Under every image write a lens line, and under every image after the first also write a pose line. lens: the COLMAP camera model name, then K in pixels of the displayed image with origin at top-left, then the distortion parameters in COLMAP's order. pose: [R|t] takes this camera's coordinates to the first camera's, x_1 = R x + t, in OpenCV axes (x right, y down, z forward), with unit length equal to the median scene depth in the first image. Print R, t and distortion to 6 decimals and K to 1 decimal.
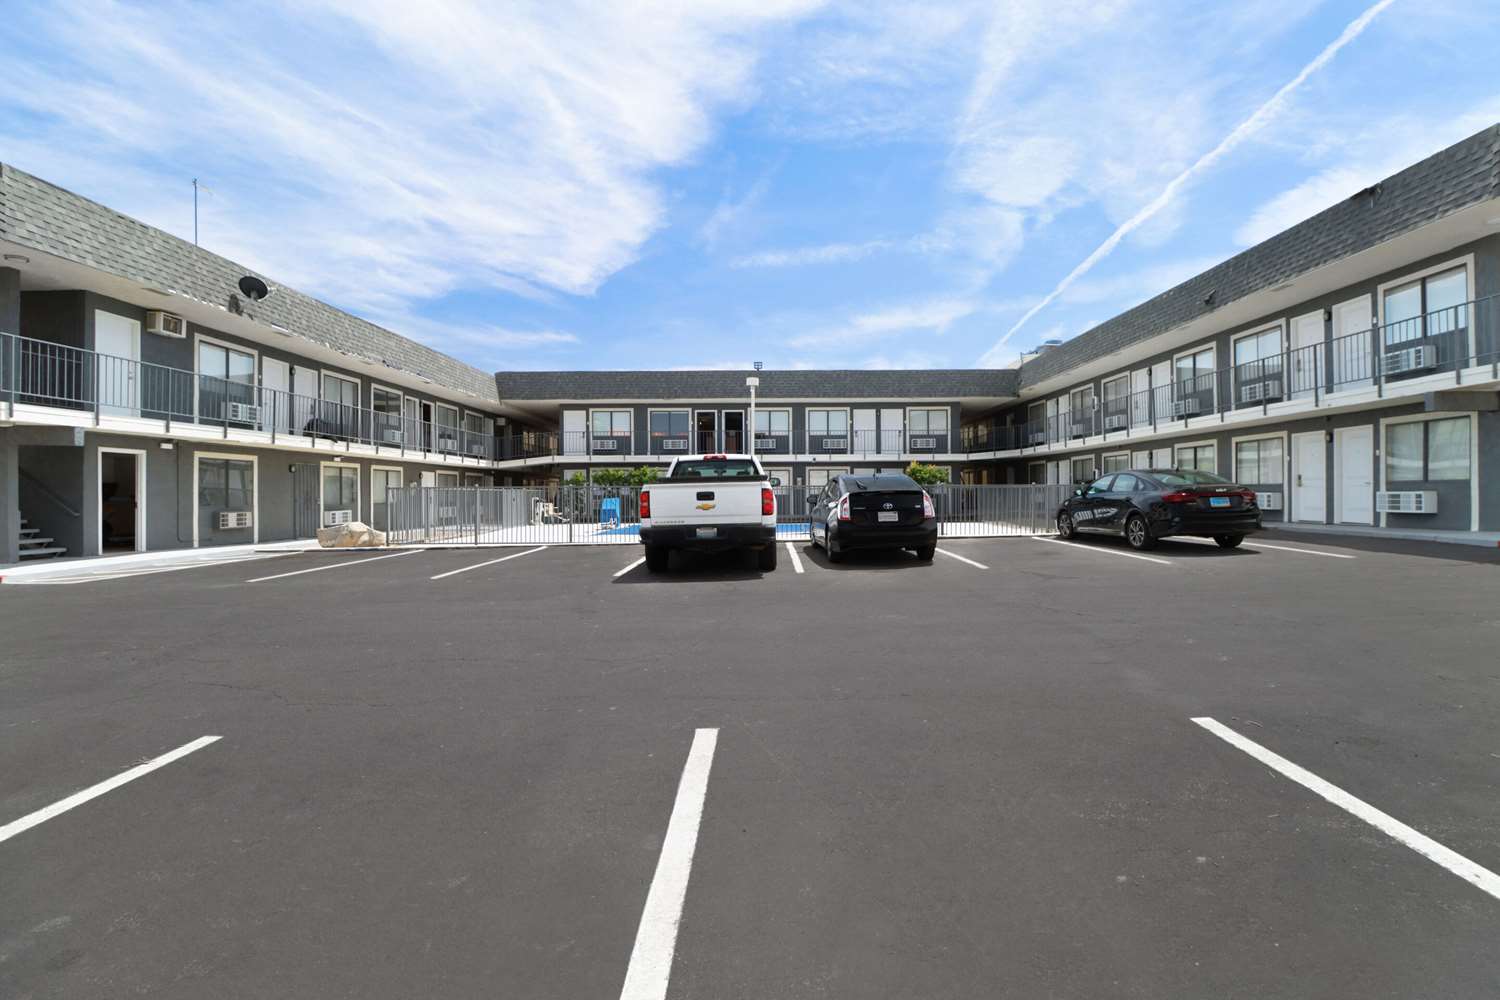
lens RADIAL K [[699.9, 0, 750.0], [0, 699.9, 500.0], [0, 0, 1]] dist [0.053326, -0.036235]
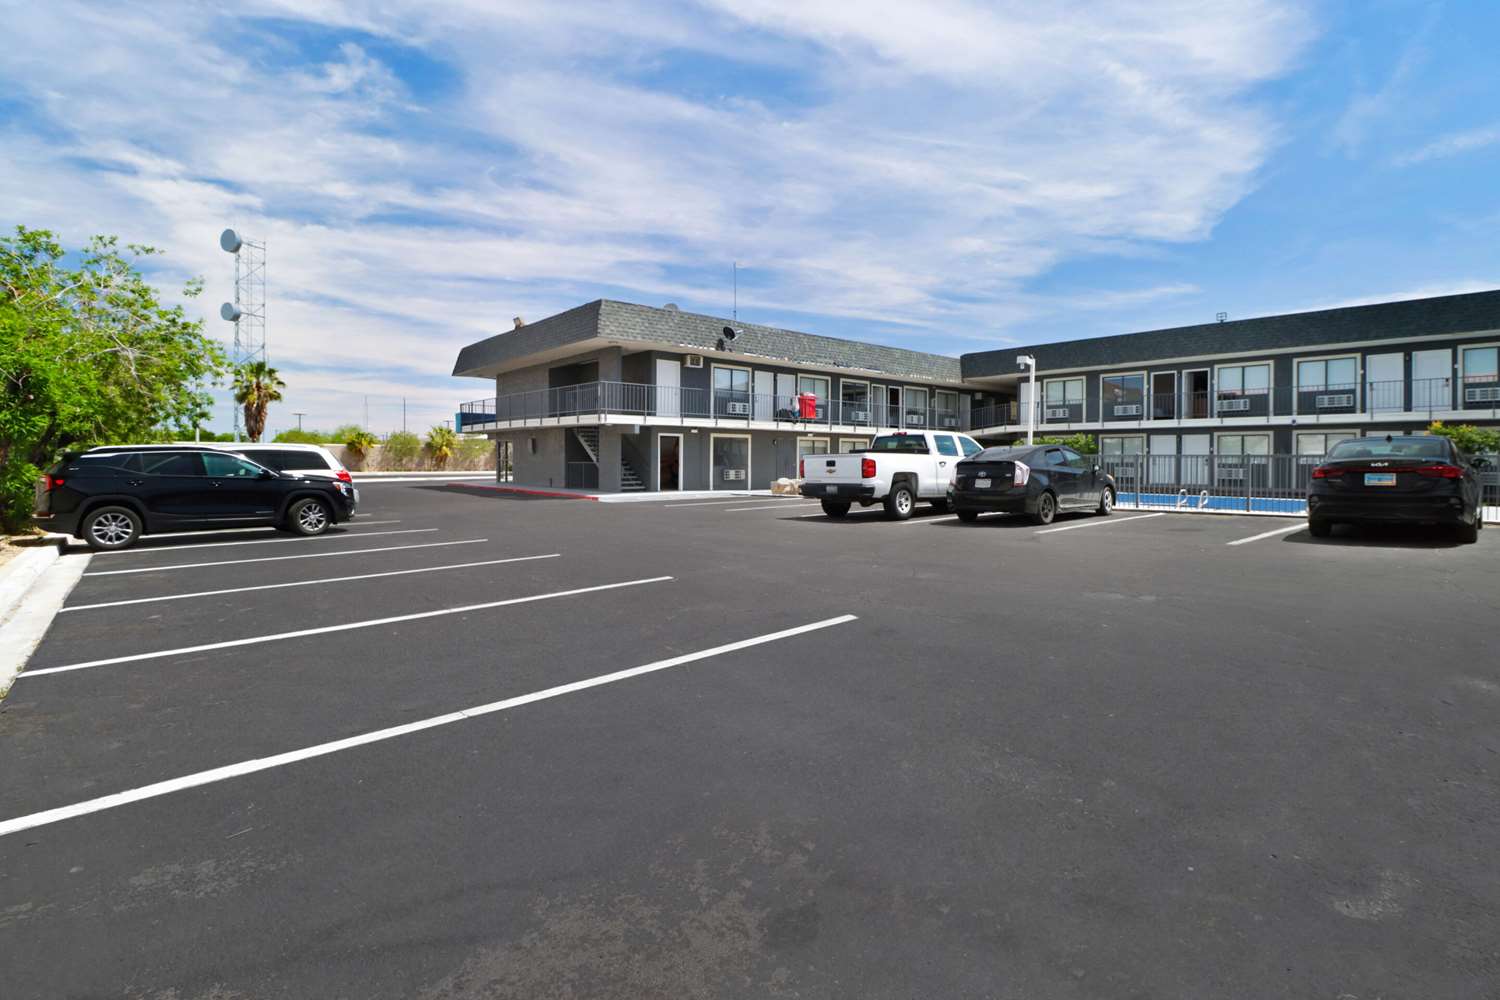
lens RADIAL K [[680.8, 0, 750.5], [0, 680.8, 460.5], [0, 0, 1]] dist [-0.028258, 0.000140]
pose [[0.674022, 0.009102, -0.738655, 0.232808], [-0.013930, 0.999903, -0.000389, -0.002434], [0.738580, 0.010552, 0.674084, -0.006088]]
